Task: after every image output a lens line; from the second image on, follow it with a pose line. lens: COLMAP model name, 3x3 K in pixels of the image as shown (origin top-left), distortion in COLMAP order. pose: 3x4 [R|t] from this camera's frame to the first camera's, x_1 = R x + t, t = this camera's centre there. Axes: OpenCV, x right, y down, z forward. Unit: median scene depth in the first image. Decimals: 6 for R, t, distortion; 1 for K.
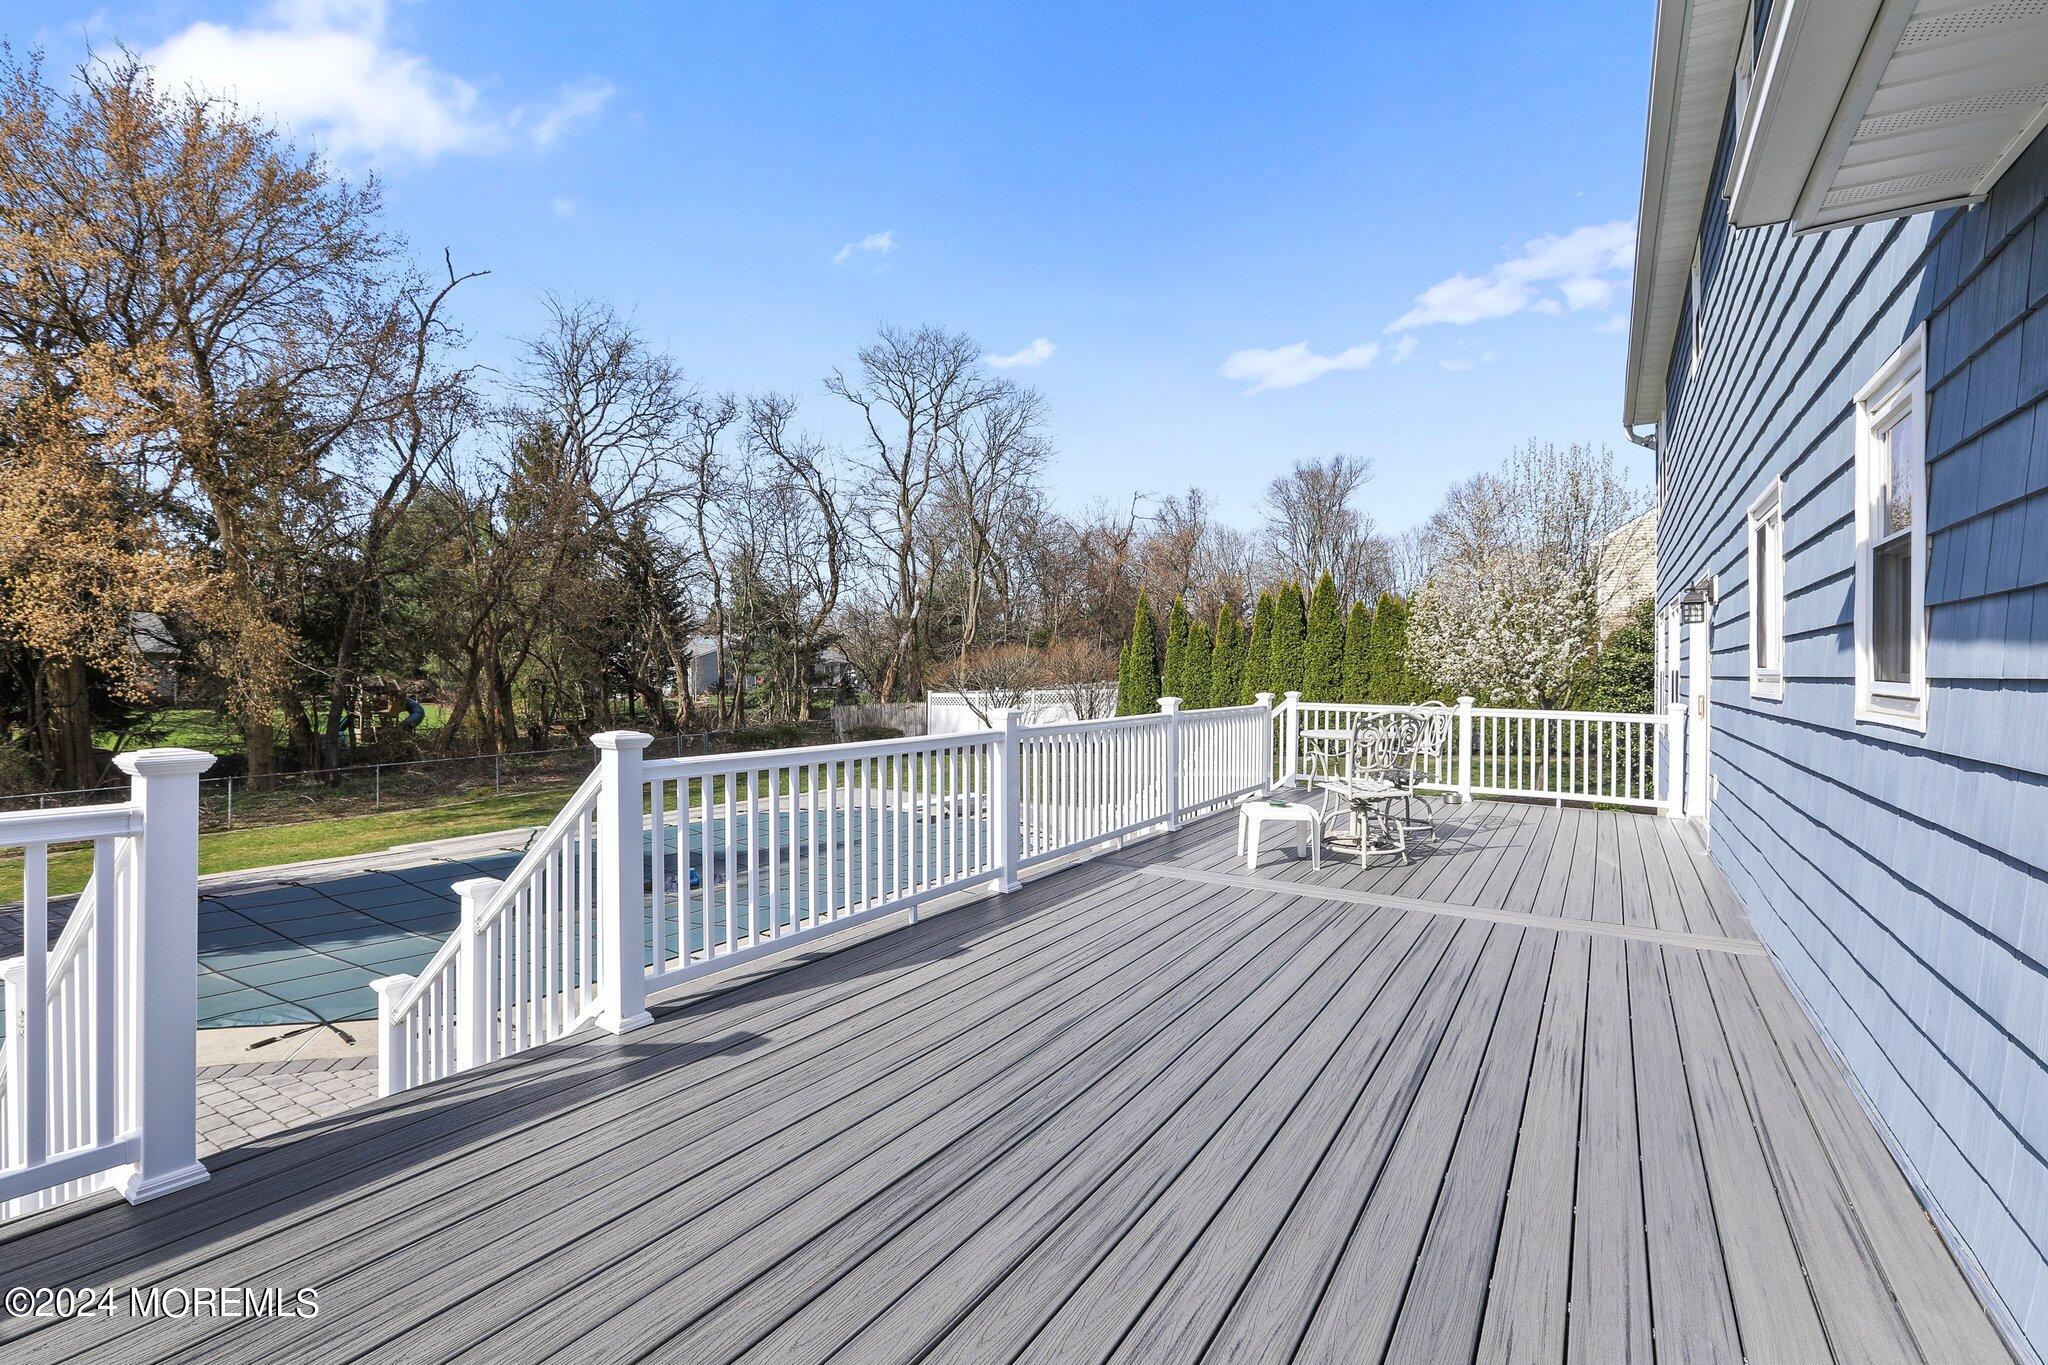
lens RADIAL K [[939.6, 0, 1008.6], [0, 939.6, 678.9], [0, 0, 1]] dist [-0.023840, 0.001684]
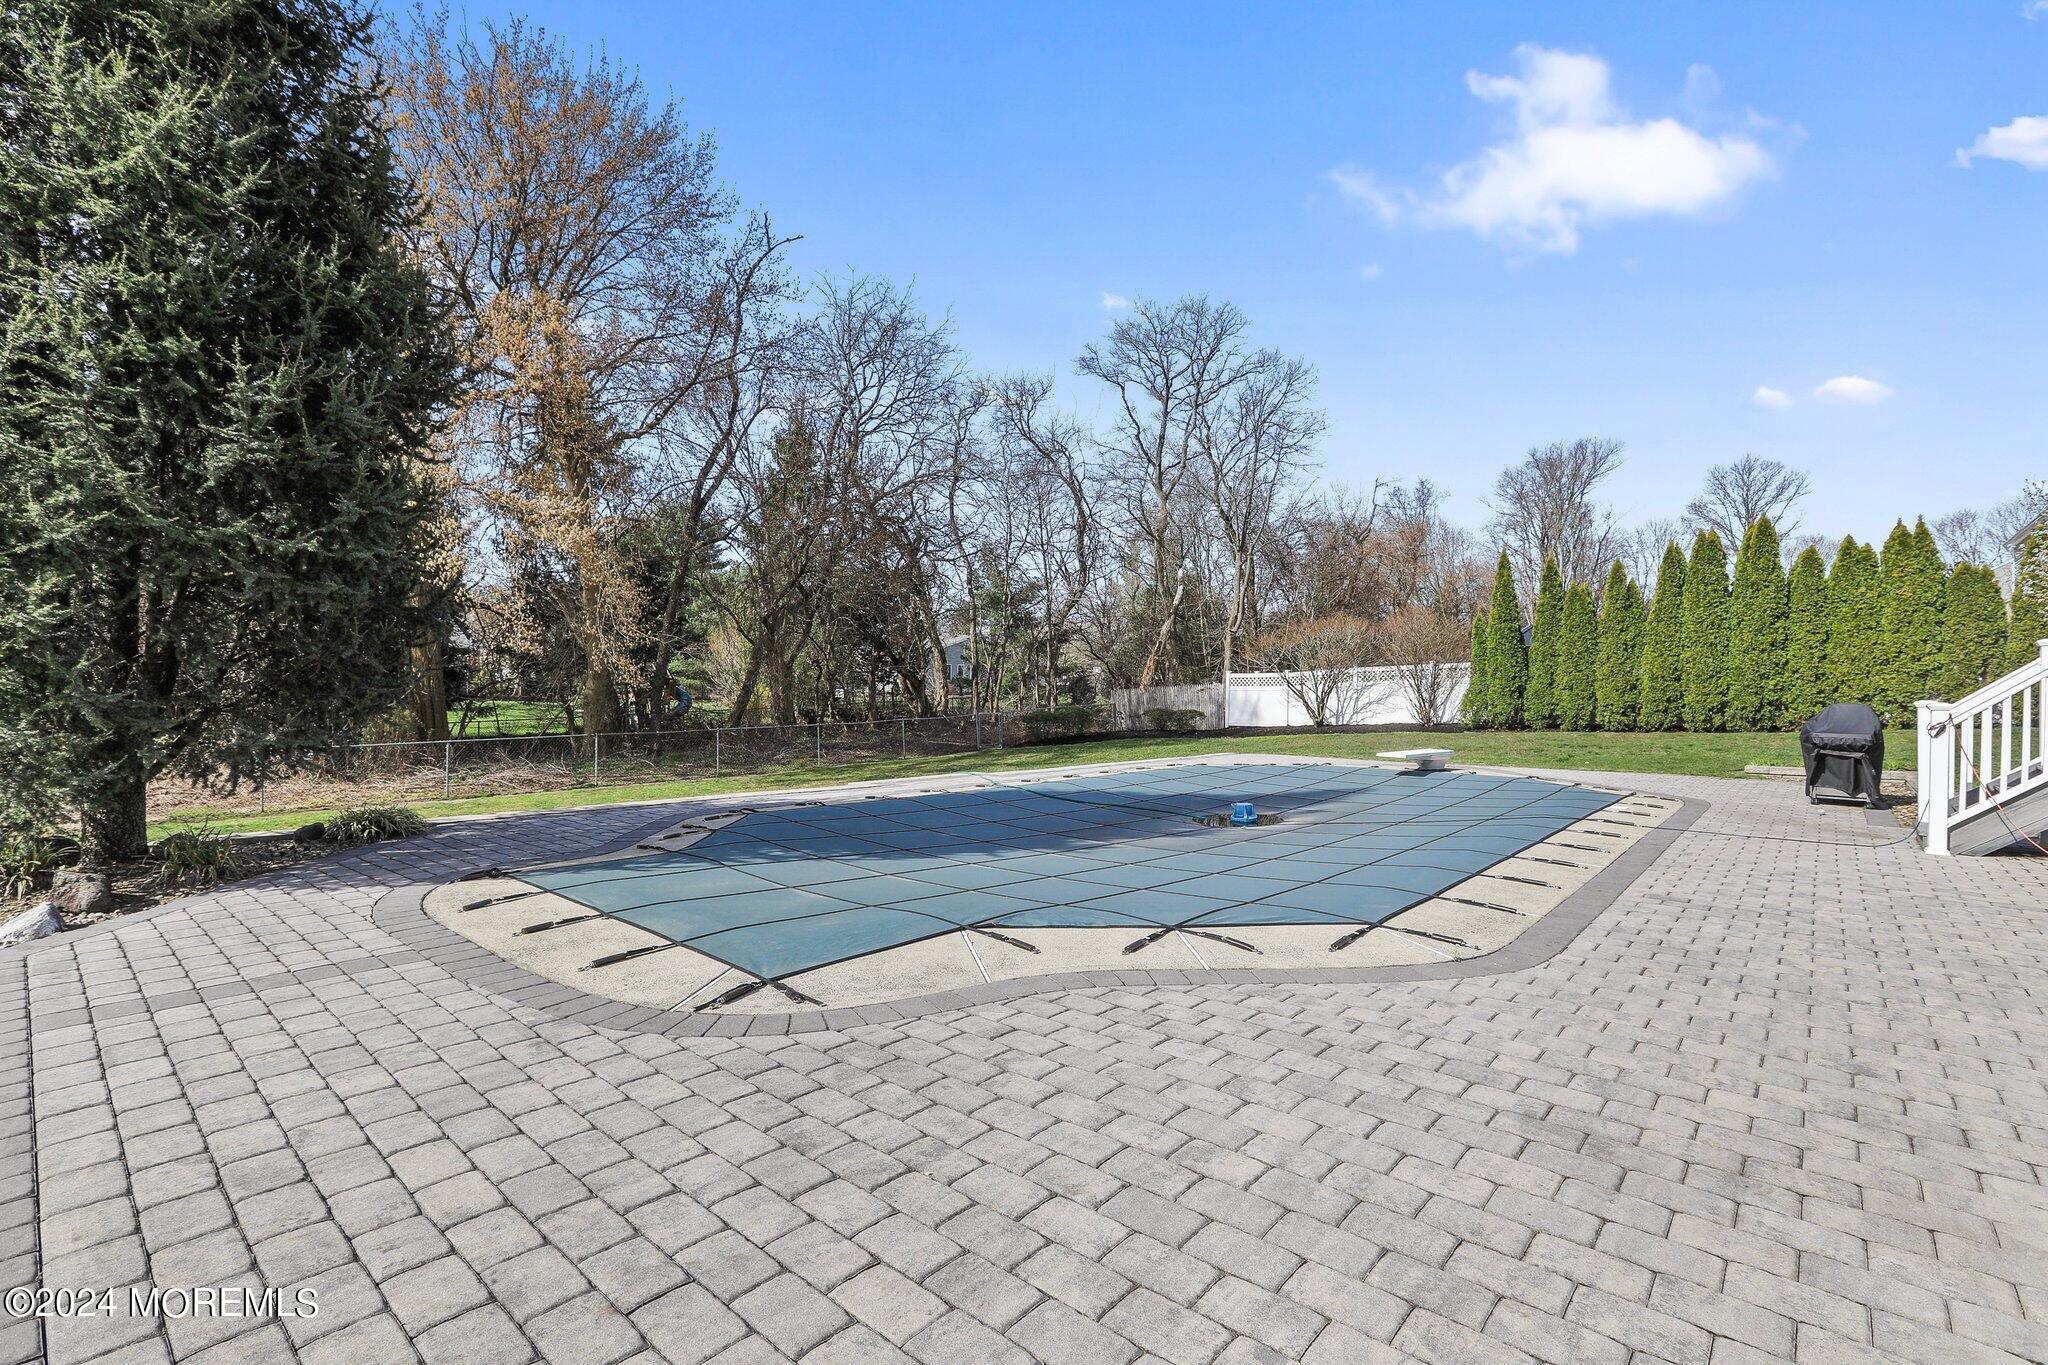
lens RADIAL K [[939.6, 0, 1036.7], [0, 939.6, 685.0], [0, 0, 1]] dist [-0.023840, 0.001684]
pose [[0.990089, 0.000618, -0.140440, -0.100368], [-0.002305, 0.999927, -0.011850, 0.026982], [0.140422, 0.012056, 0.990018, 0.038840]]
